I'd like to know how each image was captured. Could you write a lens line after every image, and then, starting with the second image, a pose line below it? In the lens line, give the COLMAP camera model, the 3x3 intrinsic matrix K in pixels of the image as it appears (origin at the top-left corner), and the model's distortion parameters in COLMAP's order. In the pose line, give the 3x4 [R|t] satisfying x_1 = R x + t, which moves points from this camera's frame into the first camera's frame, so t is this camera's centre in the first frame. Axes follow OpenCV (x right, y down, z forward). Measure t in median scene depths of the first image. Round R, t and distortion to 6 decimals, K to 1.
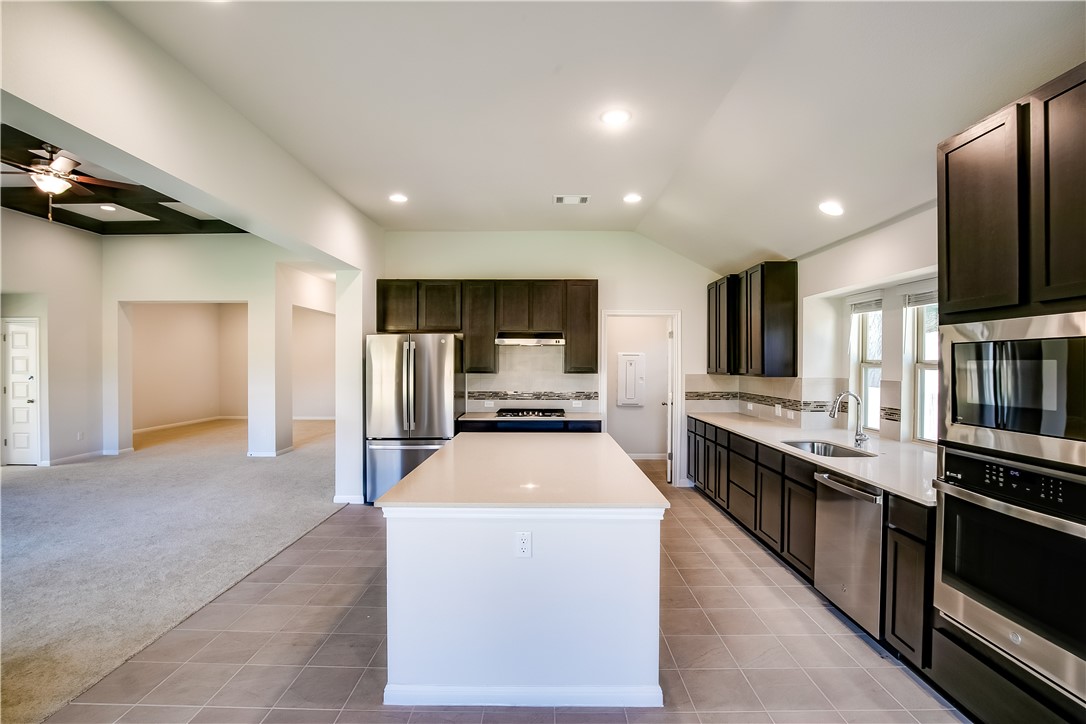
lens RADIAL K [[507.9, 0, 546.1], [0, 507.9, 361.8], [0, 0, 1]] dist [-0.031914, 0.006496]
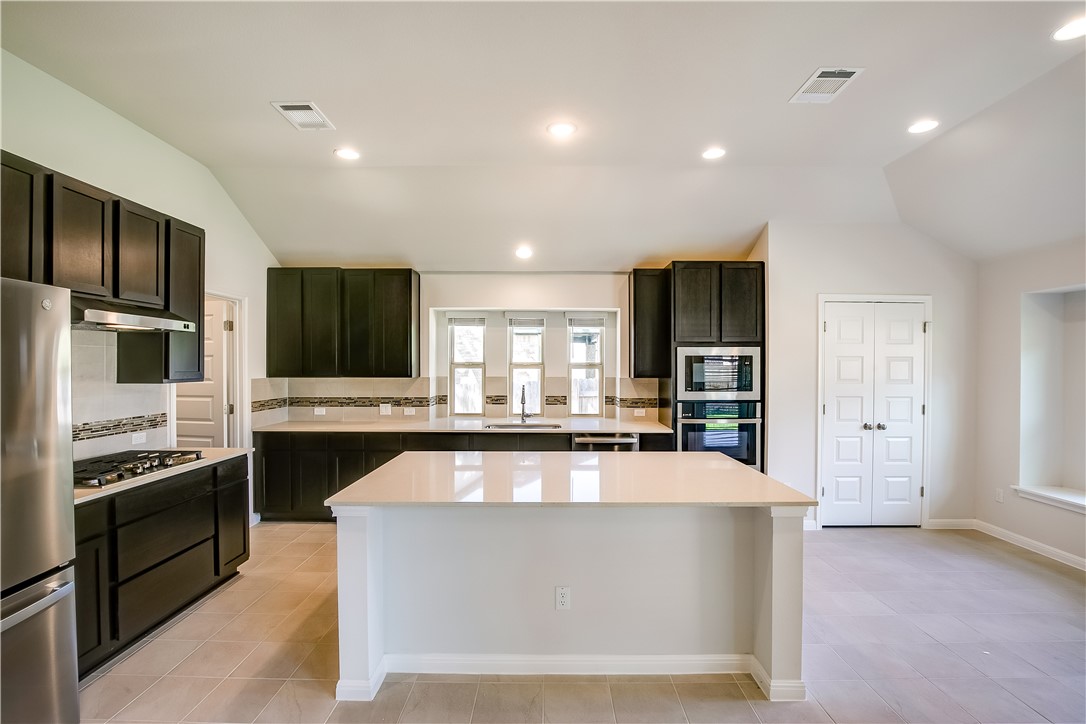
lens RADIAL K [[507.9, 0, 539.1], [0, 507.9, 367.3], [0, 0, 1]] dist [-0.031914, 0.006496]
pose [[-0.009413, -0.005247, 0.999942, -0.515256], [-0.002164, 0.999984, 0.005227, 0.001849], [-0.999953, -0.002115, -0.009424, 0.599080]]
